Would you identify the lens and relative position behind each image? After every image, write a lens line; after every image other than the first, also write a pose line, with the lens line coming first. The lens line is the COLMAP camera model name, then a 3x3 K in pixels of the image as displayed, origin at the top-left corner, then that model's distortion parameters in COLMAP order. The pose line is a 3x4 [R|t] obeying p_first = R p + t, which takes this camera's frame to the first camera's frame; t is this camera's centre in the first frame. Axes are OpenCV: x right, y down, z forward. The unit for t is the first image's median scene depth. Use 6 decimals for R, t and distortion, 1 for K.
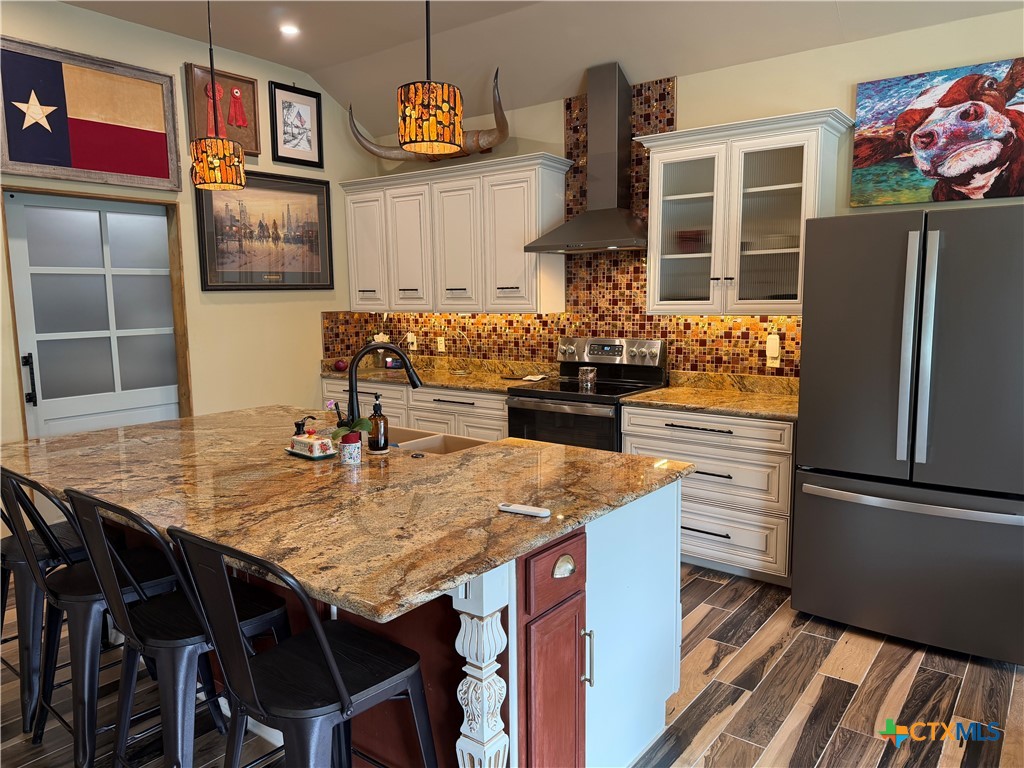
lens RADIAL K [[713.3, 0, 515.7], [0, 713.3, 382.2], [0, 0, 1]] dist [0.134386, -0.179487]
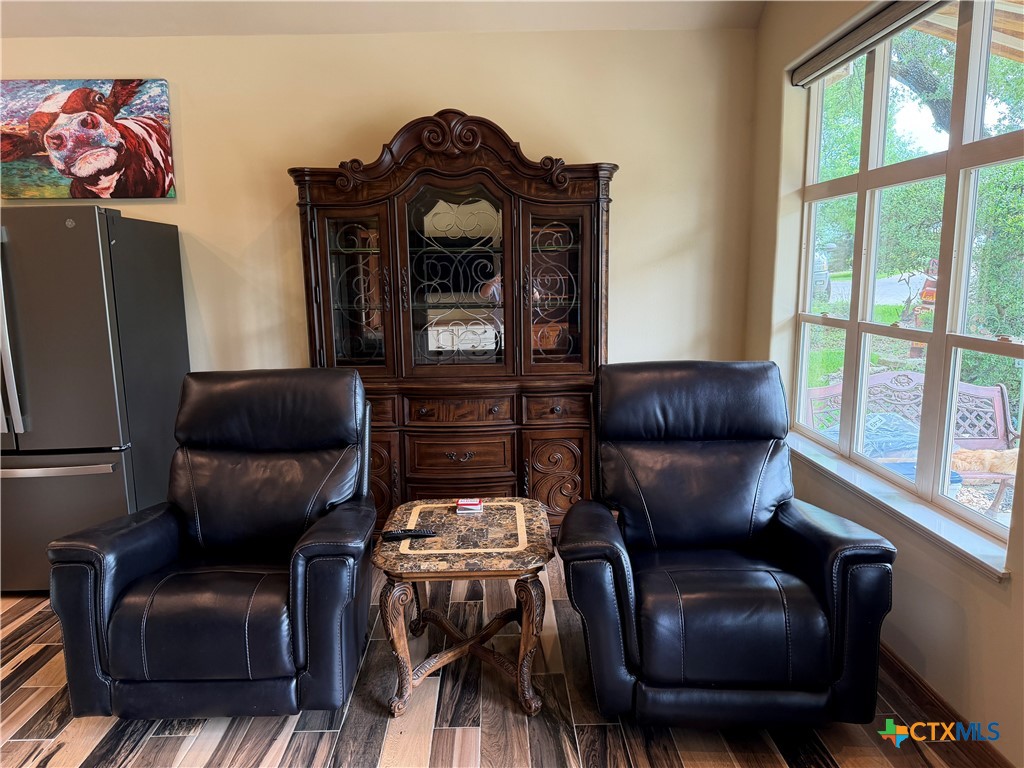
lens RADIAL K [[729.4, 0, 512.0], [0, 729.4, 384.0], [0, 0, 1]] dist [0.000762, -0.002126]
pose [[0.782014, -0.101250, 0.614982, 0.306249], [0.086300, 0.994802, 0.054043, 0.026594], [-0.617257, 0.010811, 0.786687, -0.231678]]
